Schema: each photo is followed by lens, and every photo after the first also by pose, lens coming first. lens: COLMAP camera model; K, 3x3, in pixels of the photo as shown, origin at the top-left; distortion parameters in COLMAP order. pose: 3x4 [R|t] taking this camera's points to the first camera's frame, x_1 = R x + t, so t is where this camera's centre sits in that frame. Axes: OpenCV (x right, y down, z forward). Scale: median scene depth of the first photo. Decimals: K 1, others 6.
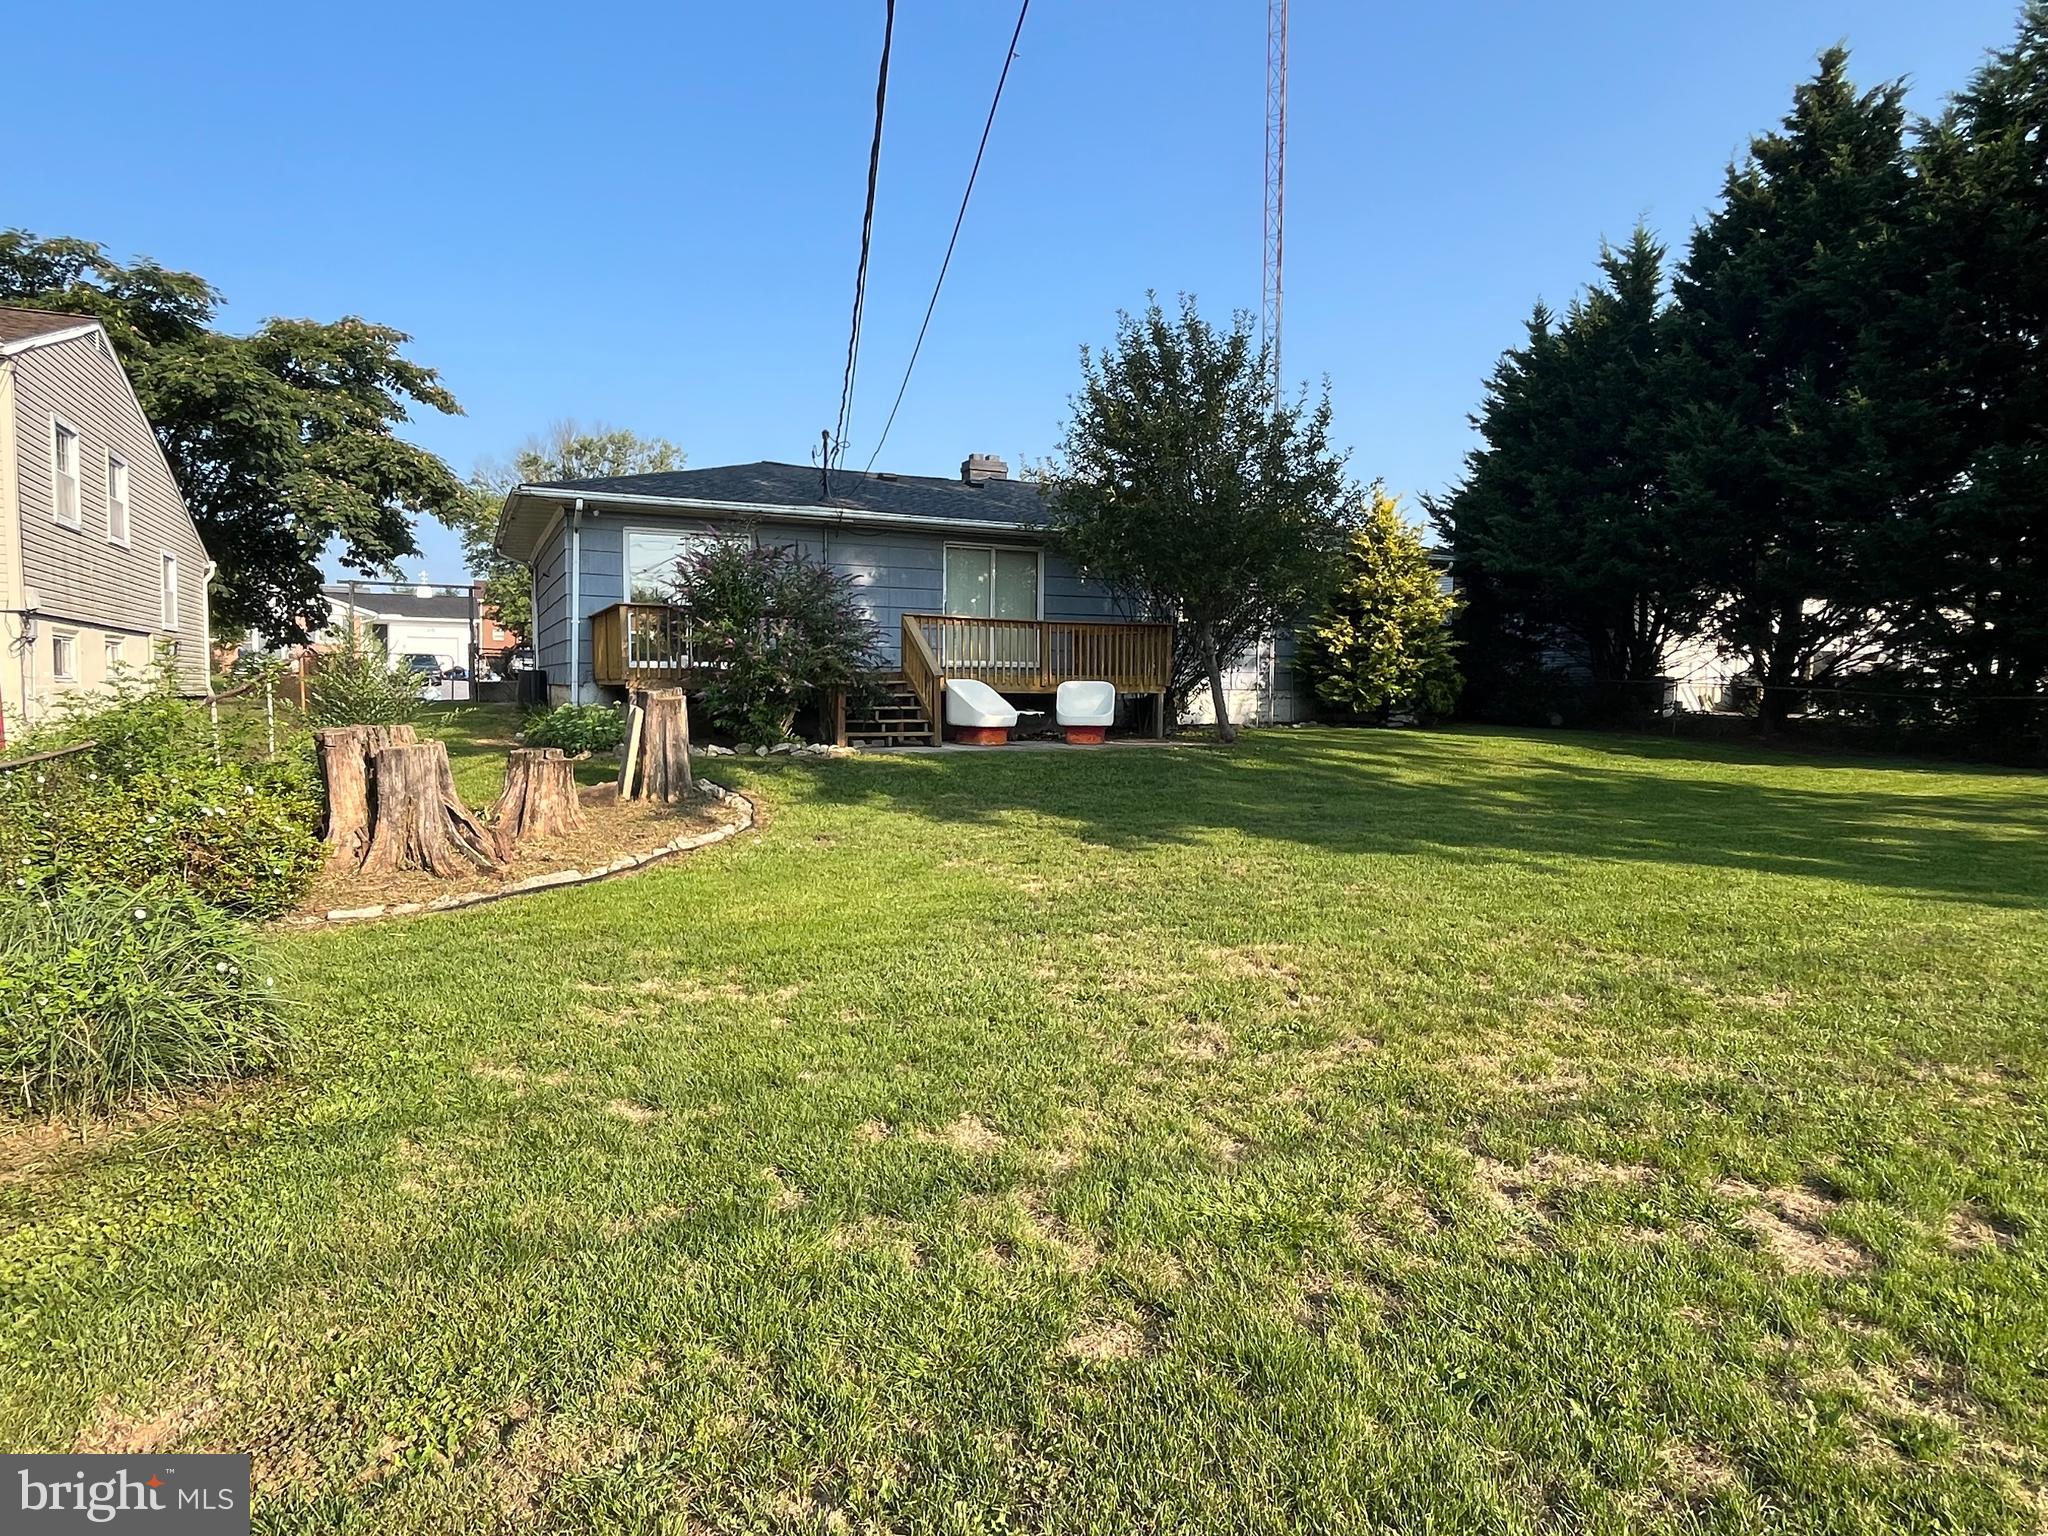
lens RADIAL K [[1167.4, 0, 1024.0], [0, 1167.4, 756.9], [0, 0, 1]] dist [-0.004072, 0.000811]
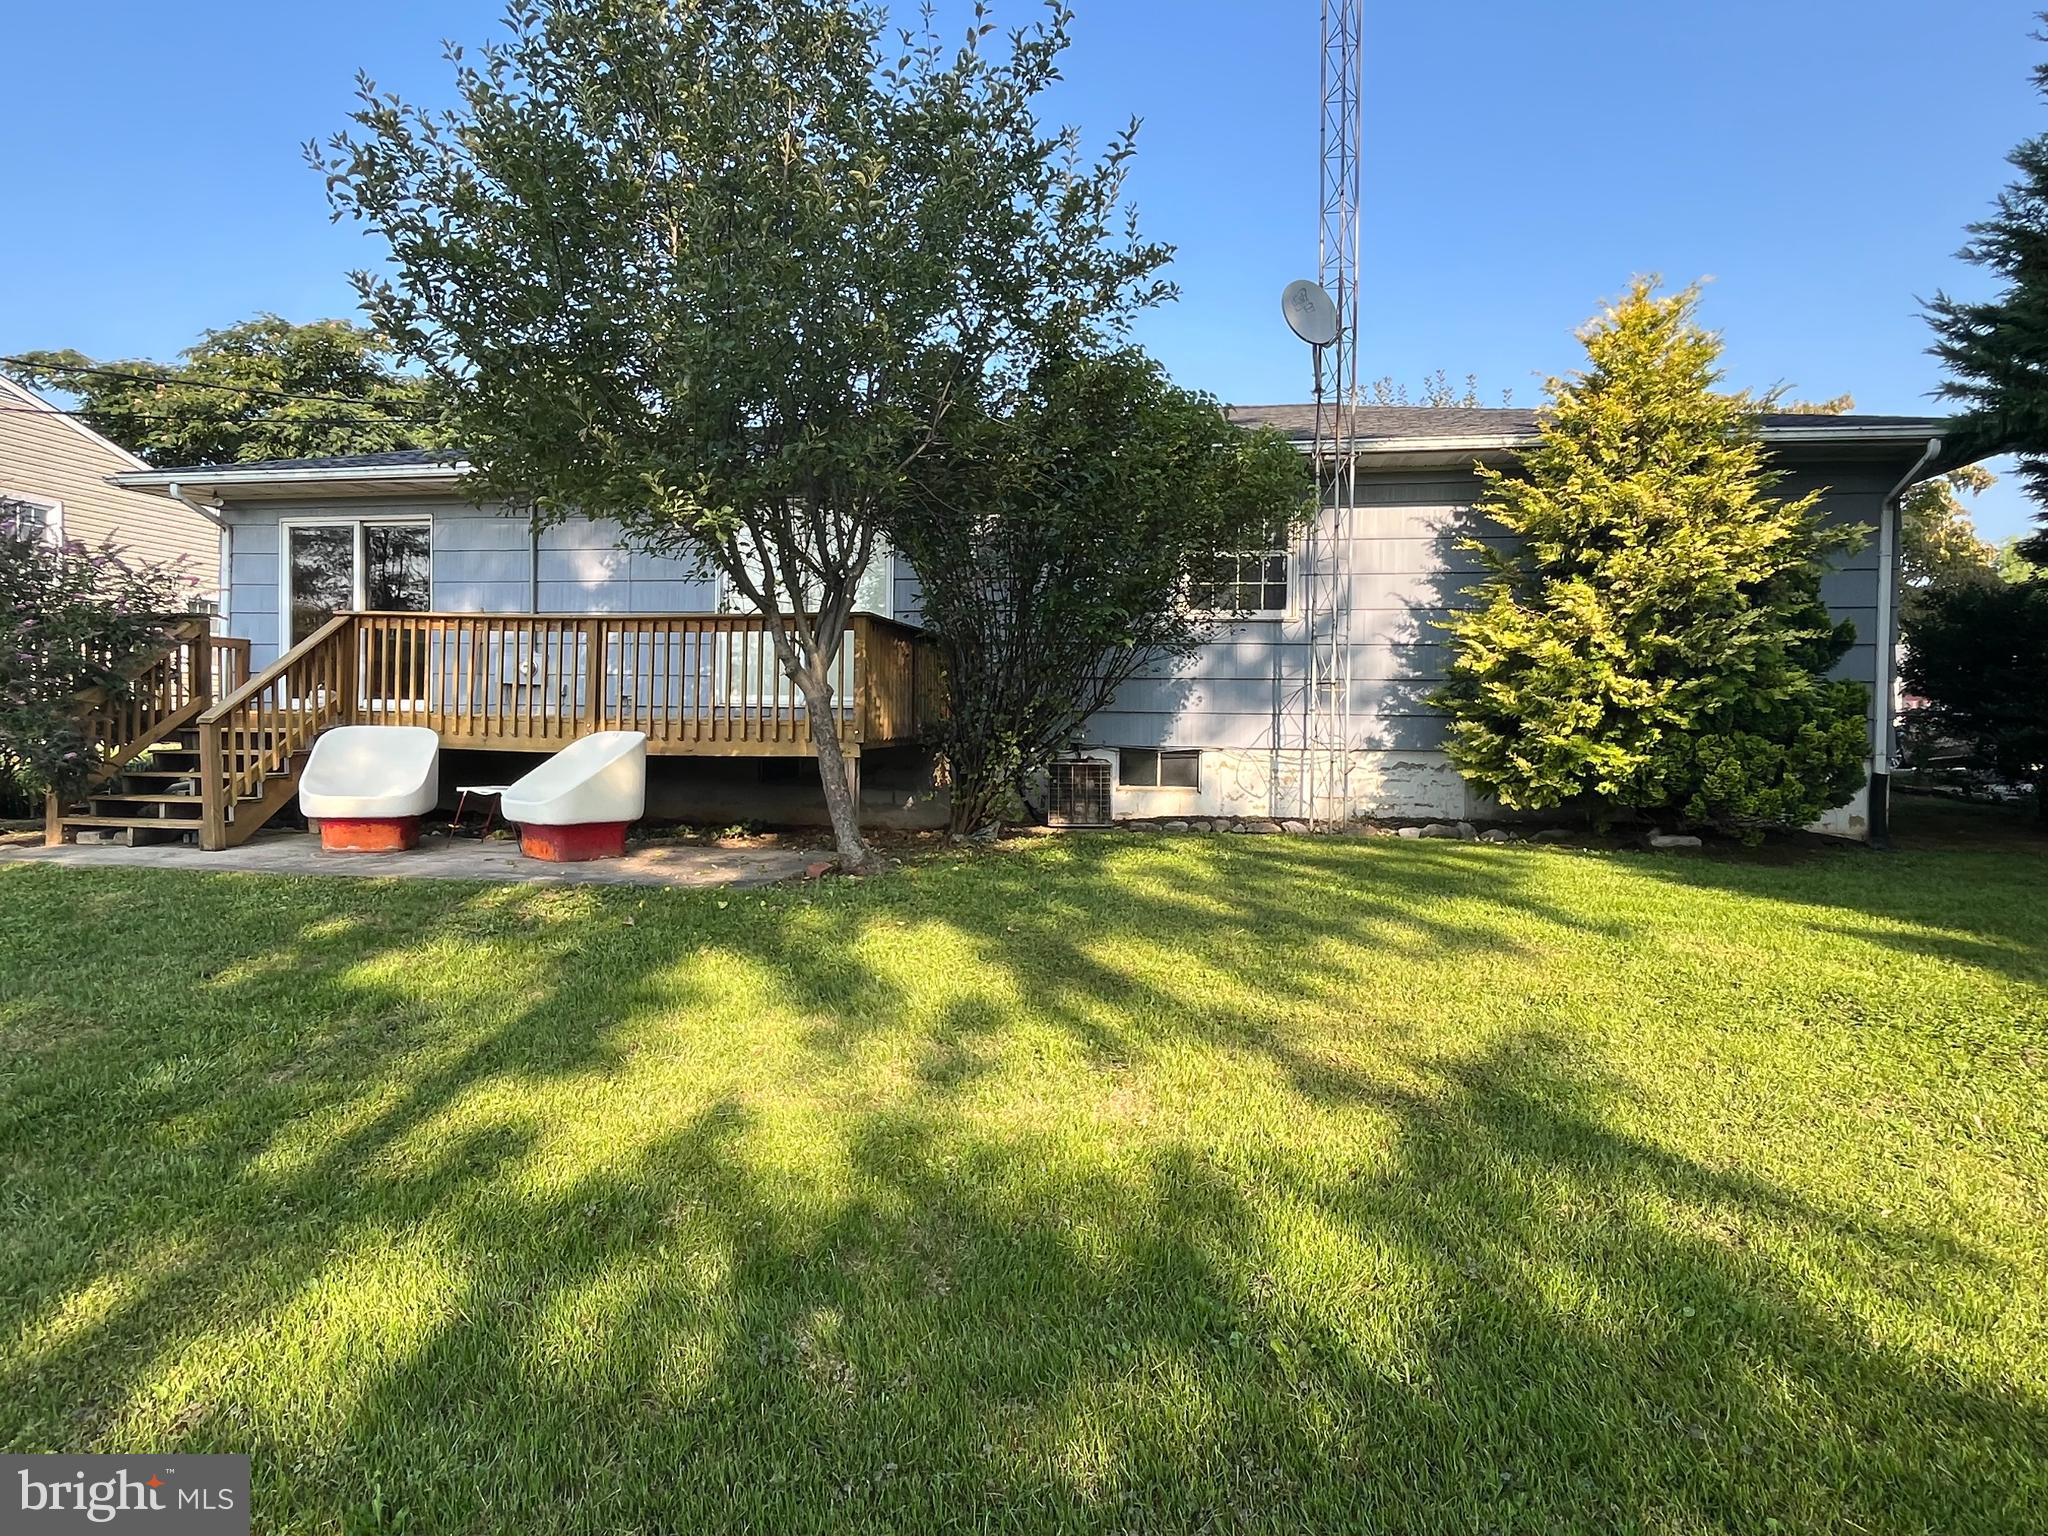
lens RADIAL K [[1167.4, 0, 1024.0], [0, 1167.4, 756.9], [0, 0, 1]] dist [-0.004072, 0.000811]
pose [[0.818540, 0.015631, -0.574237, 0.526778], [-0.042233, 0.998562, -0.033020, -0.048326], [0.572895, 0.051280, 0.818023, 0.760008]]
